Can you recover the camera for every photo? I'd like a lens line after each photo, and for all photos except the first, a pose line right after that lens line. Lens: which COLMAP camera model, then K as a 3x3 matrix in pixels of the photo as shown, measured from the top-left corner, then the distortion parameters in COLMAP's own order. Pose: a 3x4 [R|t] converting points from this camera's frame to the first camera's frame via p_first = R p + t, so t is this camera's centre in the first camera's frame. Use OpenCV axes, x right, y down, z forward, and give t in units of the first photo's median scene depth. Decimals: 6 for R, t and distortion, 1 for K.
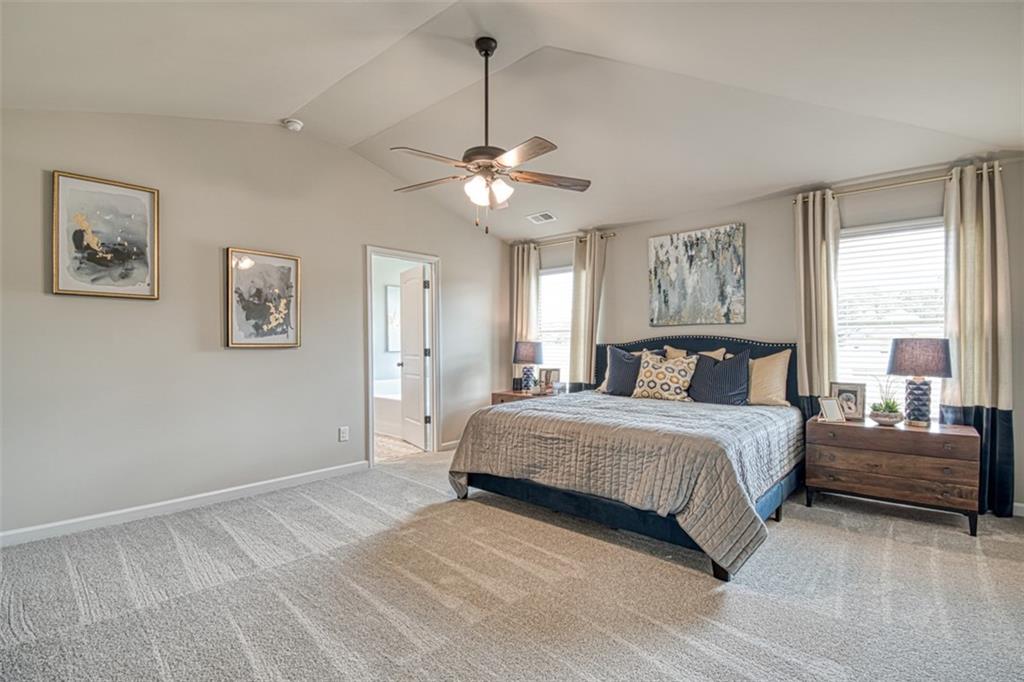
lens RADIAL K [[460.5, 0, 512.0], [0, 460.5, 341.0], [0, 0, 1]] dist [-0.001533, -0.000747]
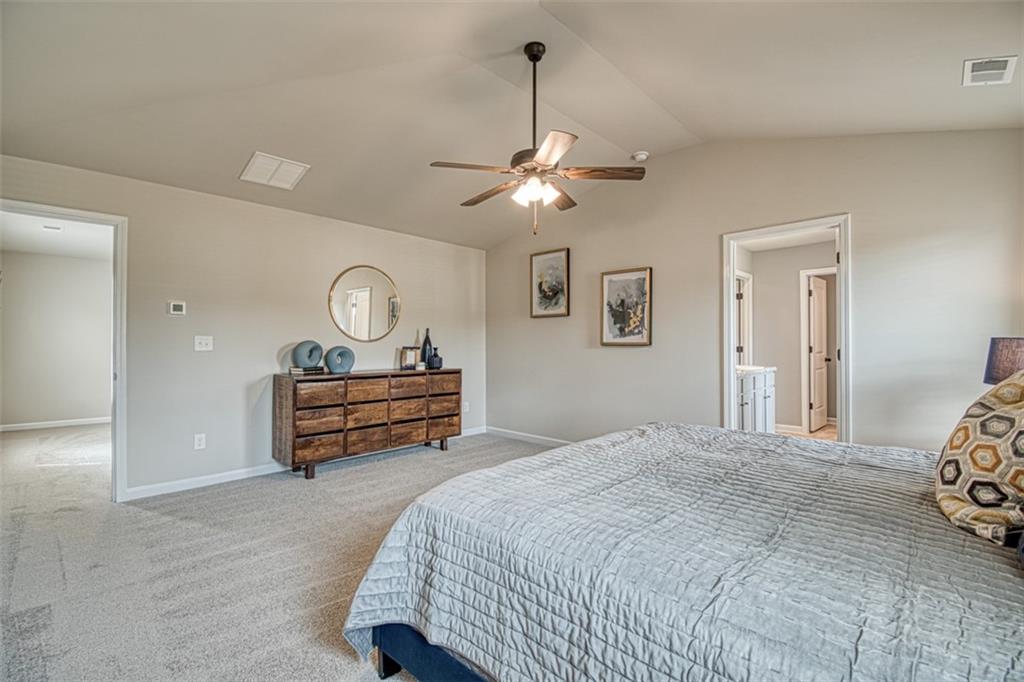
lens RADIAL K [[460.5, 0, 512.0], [0, 460.5, 341.0], [0, 0, 1]] dist [-0.001533, -0.000747]
pose [[-0.028695, 0.001953, -0.999586, 0.740377], [0.013491, 0.999908, 0.001566, -0.004592], [0.999497, -0.013441, -0.028719, 0.731207]]
